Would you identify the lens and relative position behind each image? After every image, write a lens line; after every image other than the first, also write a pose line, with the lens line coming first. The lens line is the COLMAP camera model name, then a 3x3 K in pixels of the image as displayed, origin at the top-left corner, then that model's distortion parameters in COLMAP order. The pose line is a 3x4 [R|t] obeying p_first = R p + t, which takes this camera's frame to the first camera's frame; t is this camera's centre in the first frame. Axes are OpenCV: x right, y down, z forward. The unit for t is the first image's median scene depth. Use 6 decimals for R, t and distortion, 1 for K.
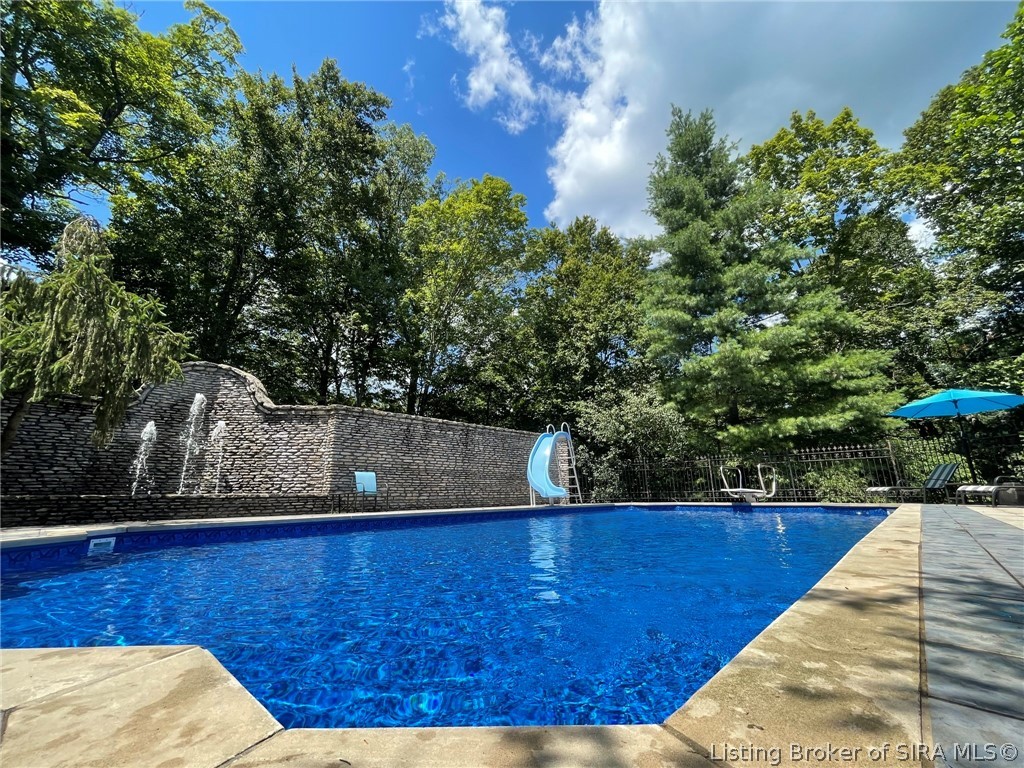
lens RADIAL K [[417.4, 0, 512.0], [0, 417.4, 384.0], [0, 0, 1]] dist [-0.001561, -0.000327]
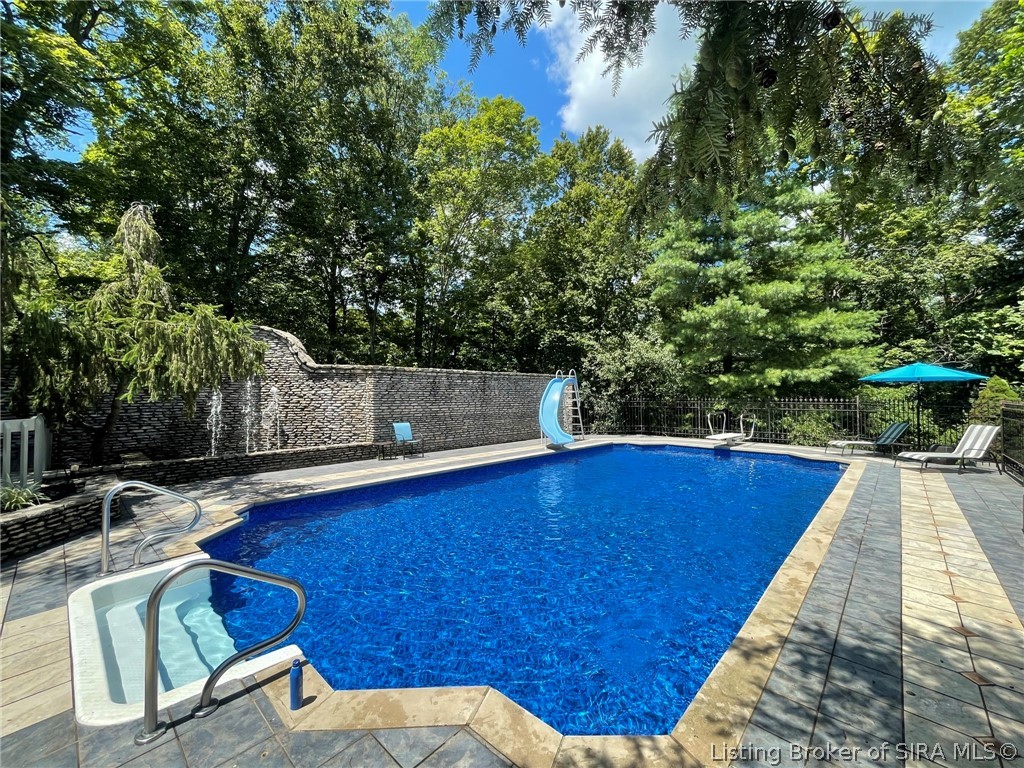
lens RADIAL K [[417.4, 0, 512.0], [0, 417.4, 384.0], [0, 0, 1]] dist [-0.001561, -0.000327]
pose [[0.999859, 0.011574, 0.012199, -0.043923], [-0.014098, 0.972379, 0.232981, -0.119571], [-0.009165, -0.233120, 0.972405, -0.071934]]
